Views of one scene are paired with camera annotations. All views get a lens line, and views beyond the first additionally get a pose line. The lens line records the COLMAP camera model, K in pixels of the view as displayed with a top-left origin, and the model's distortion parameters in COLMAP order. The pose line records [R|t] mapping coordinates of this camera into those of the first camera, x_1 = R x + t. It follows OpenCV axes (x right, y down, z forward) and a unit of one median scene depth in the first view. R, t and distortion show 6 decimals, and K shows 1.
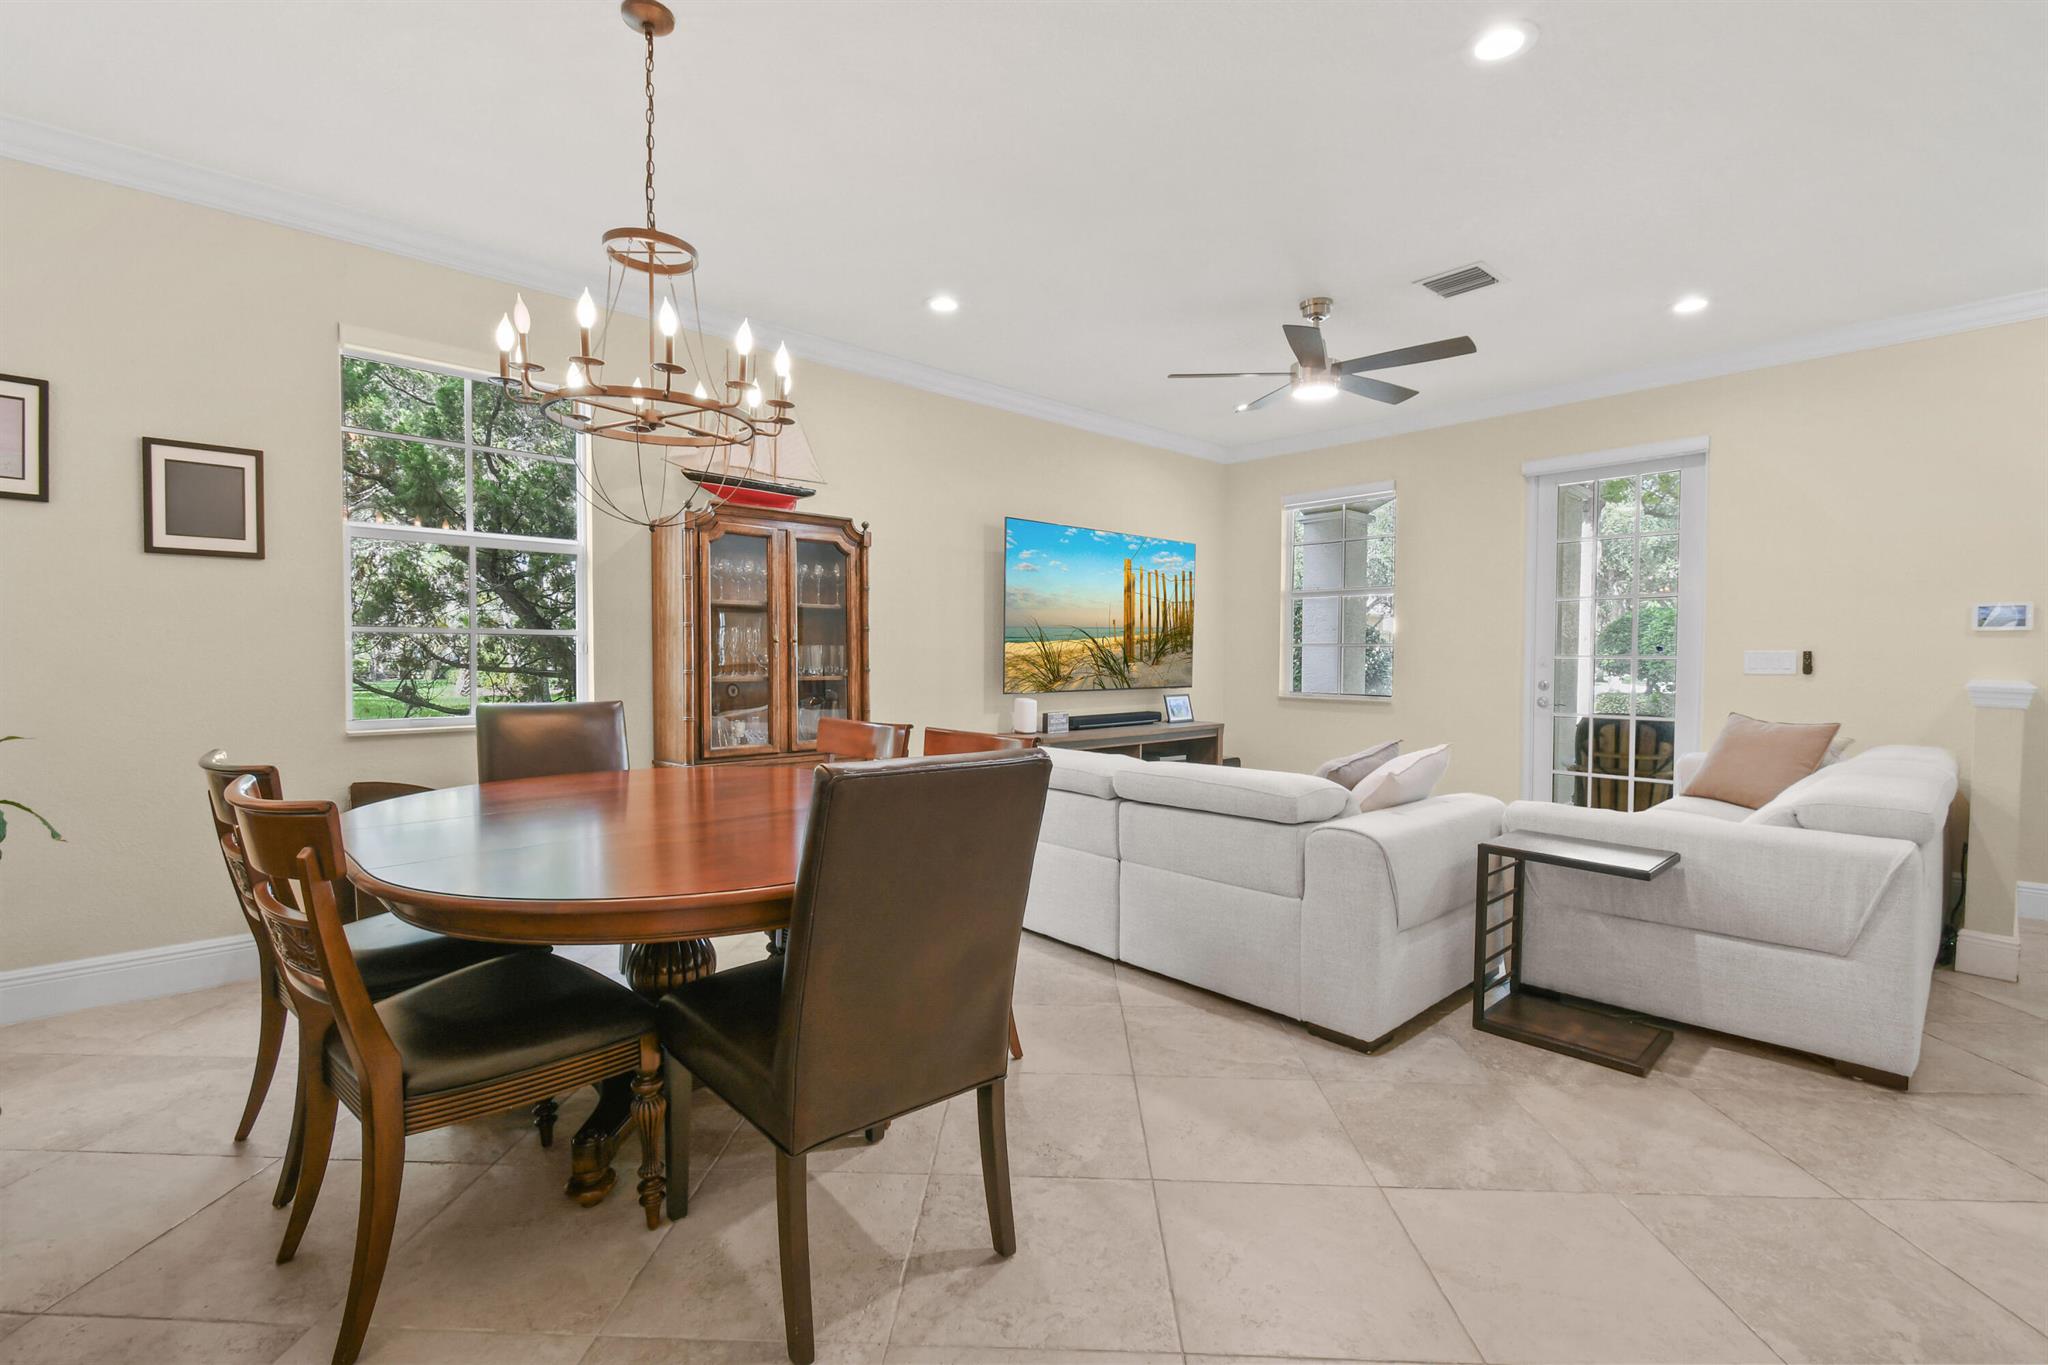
lens RADIAL K [[915.8, 0, 1025.8], [0, 915.8, 677.5], [0, 0, 1]] dist [0.006844, -0.001818]
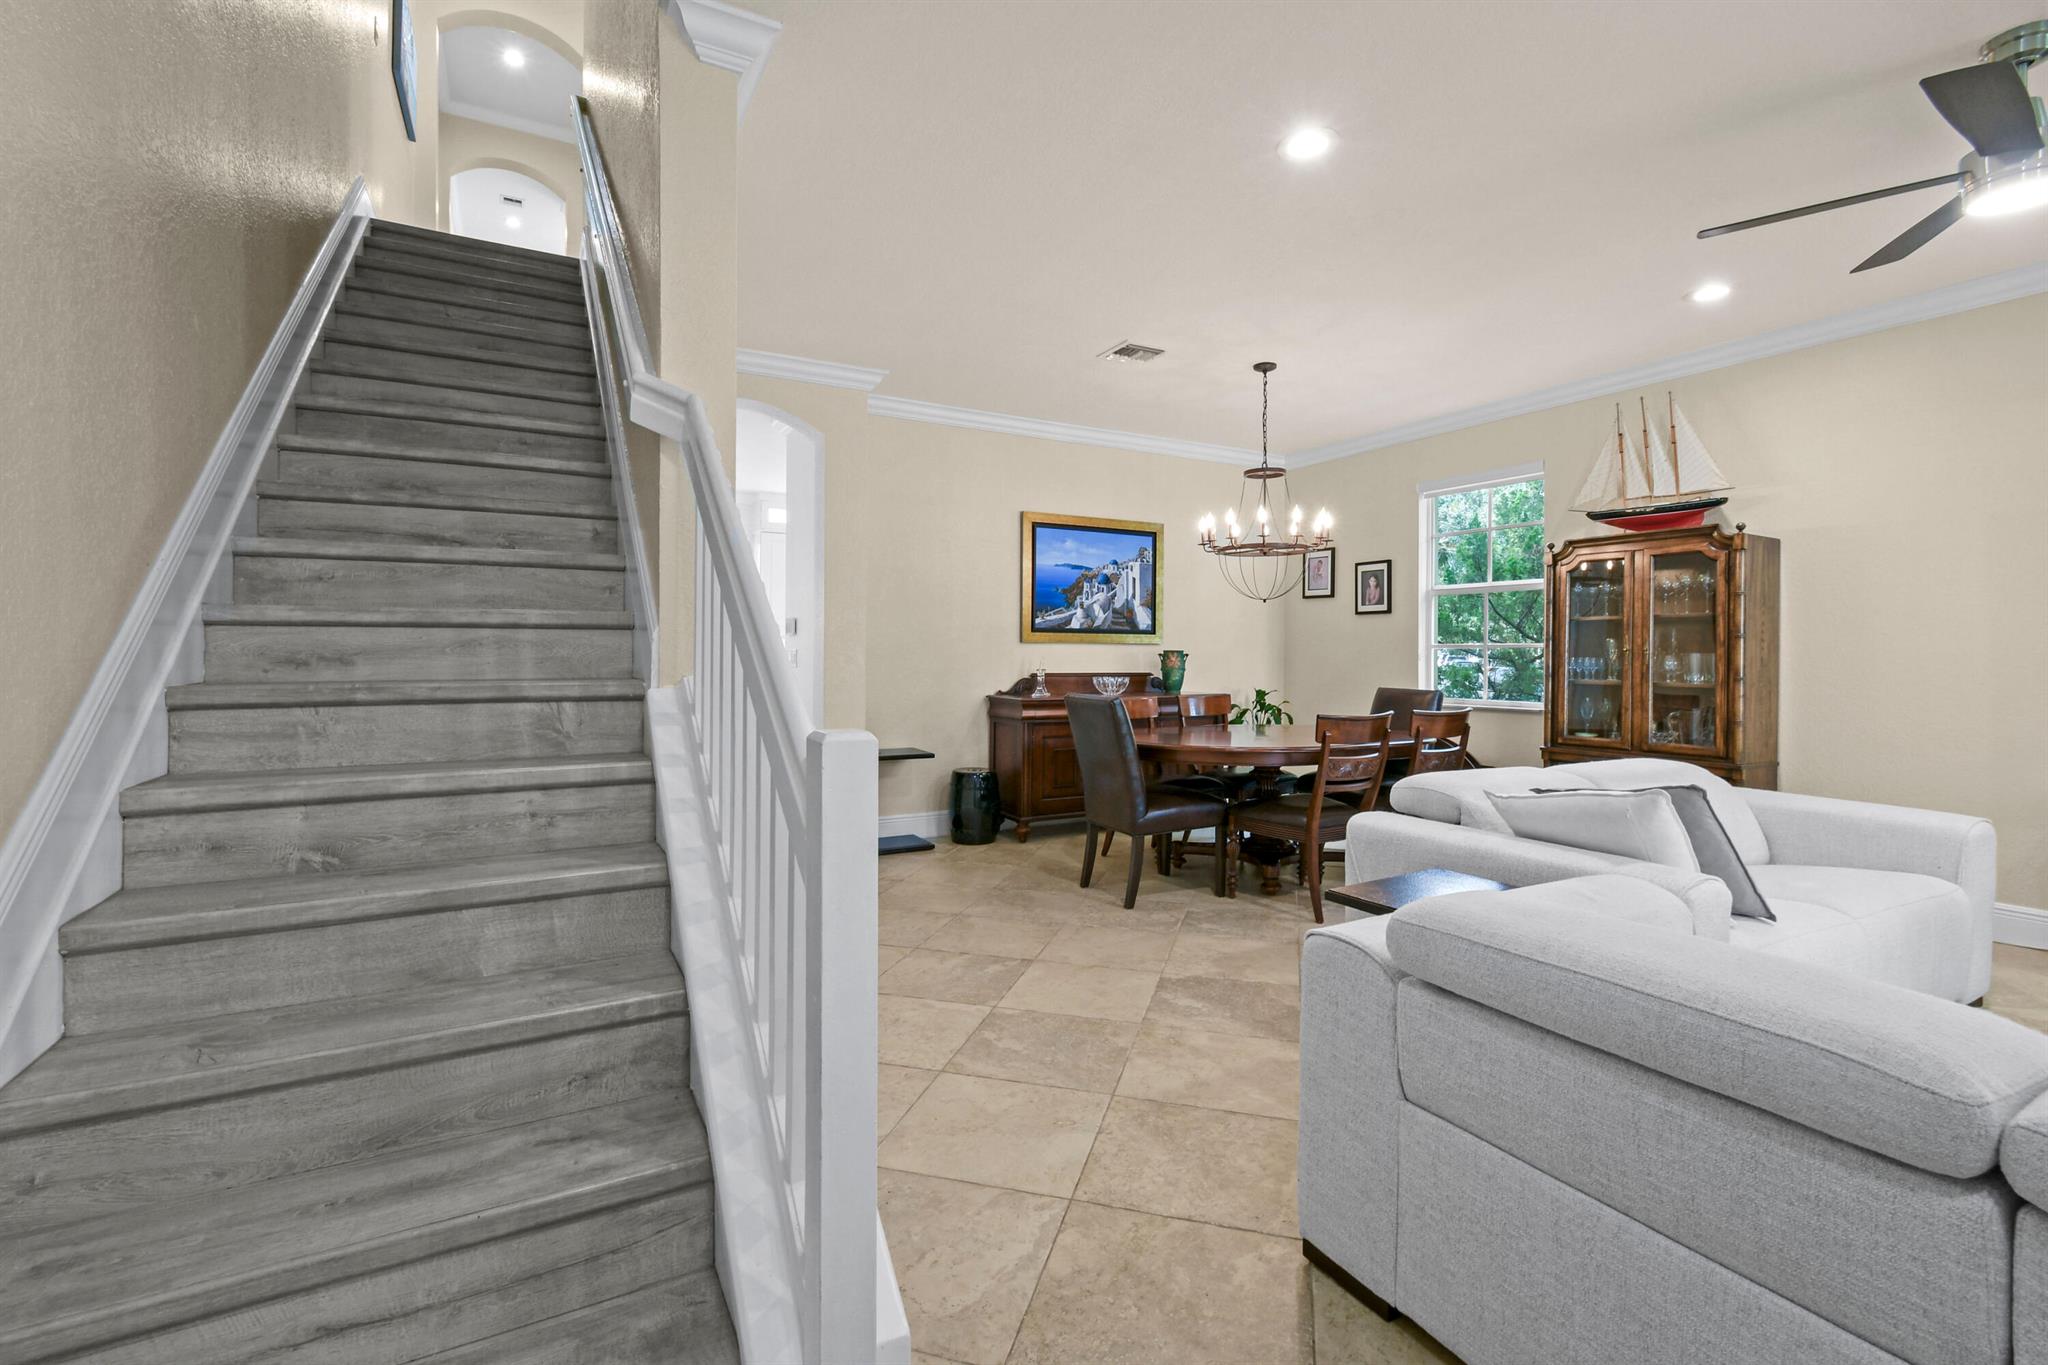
lens RADIAL K [[915.8, 0, 1015.5], [0, 915.8, 666.4], [0, 0, 1]] dist [0.006844, -0.001818]
pose [[-0.254429, 0.005592, -0.967075, 1.384166], [-0.030699, 0.999433, 0.013856, -0.015676], [0.966604, 0.033214, -0.254113, 0.764849]]
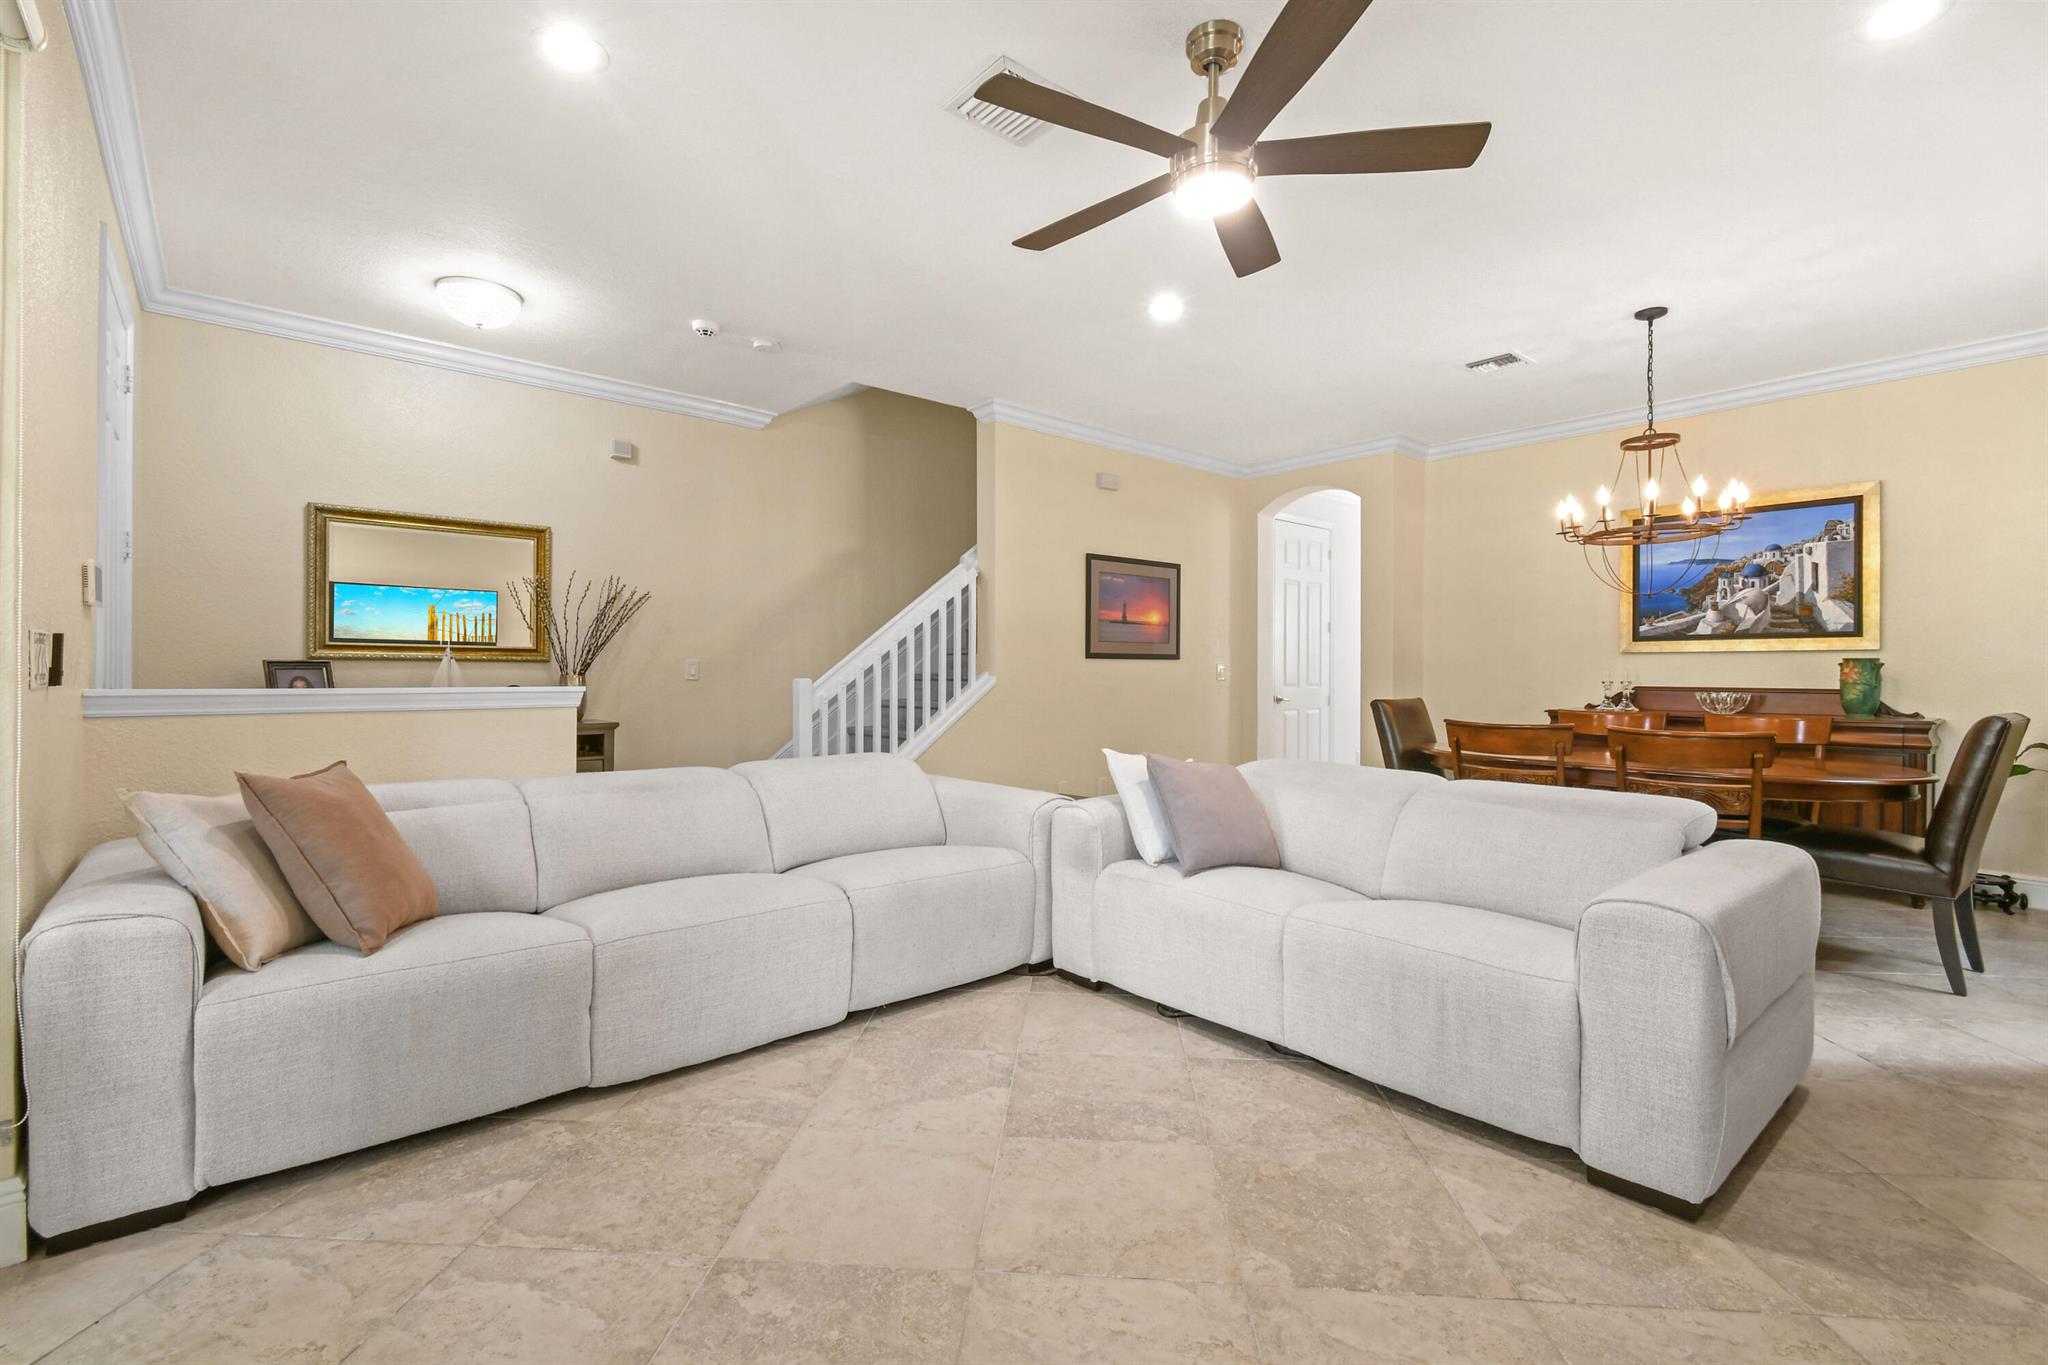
lens RADIAL K [[915.8, 0, 1026.5], [0, 915.8, 669.6], [0, 0, 1]] dist [0.006844, -0.001818]
pose [[-0.998071, -0.012122, 0.060895, 0.525764], [-0.010878, 0.999726, 0.020724, -0.032245], [-0.061129, 0.020022, -0.997929, 2.193395]]
